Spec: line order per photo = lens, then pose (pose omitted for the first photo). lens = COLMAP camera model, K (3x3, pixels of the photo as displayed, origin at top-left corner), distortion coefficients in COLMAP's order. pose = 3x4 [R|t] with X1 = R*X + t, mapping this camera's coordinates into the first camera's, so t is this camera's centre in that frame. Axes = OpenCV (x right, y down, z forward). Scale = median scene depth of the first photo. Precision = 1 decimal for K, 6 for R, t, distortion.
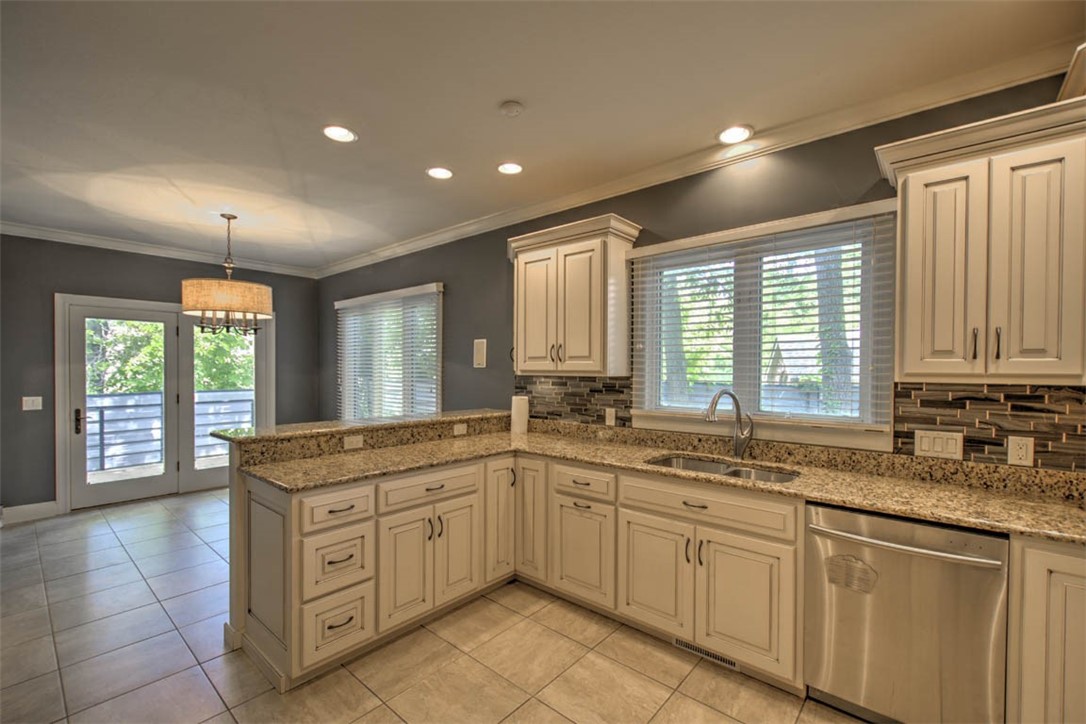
lens RADIAL K [[468.5, 0, 536.5], [0, 468.5, 372.9], [0, 0, 1]] dist [-0.000569, -0.000571]
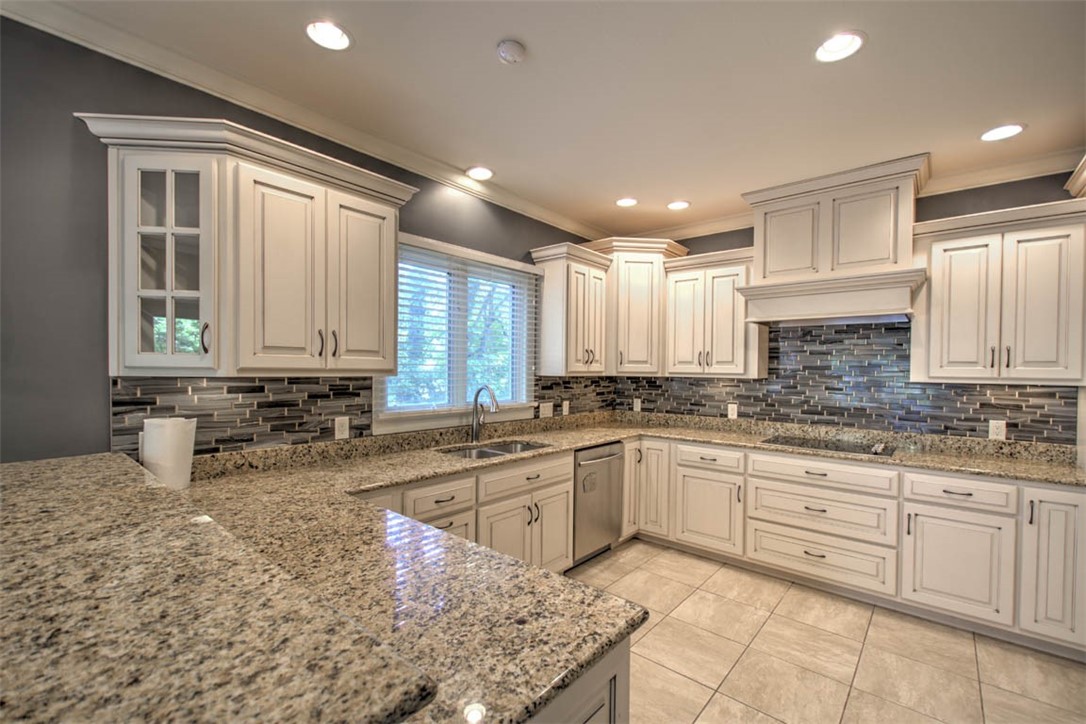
lens RADIAL K [[468.5, 0, 539.8], [0, 468.5, 370.1], [0, 0, 1]] dist [-0.000569, -0.000571]
pose [[-0.005694, -0.004147, 0.999975, -0.634778], [-0.002092, 0.999989, 0.004135, -0.006368], [-0.999982, -0.002068, -0.005703, 0.688488]]
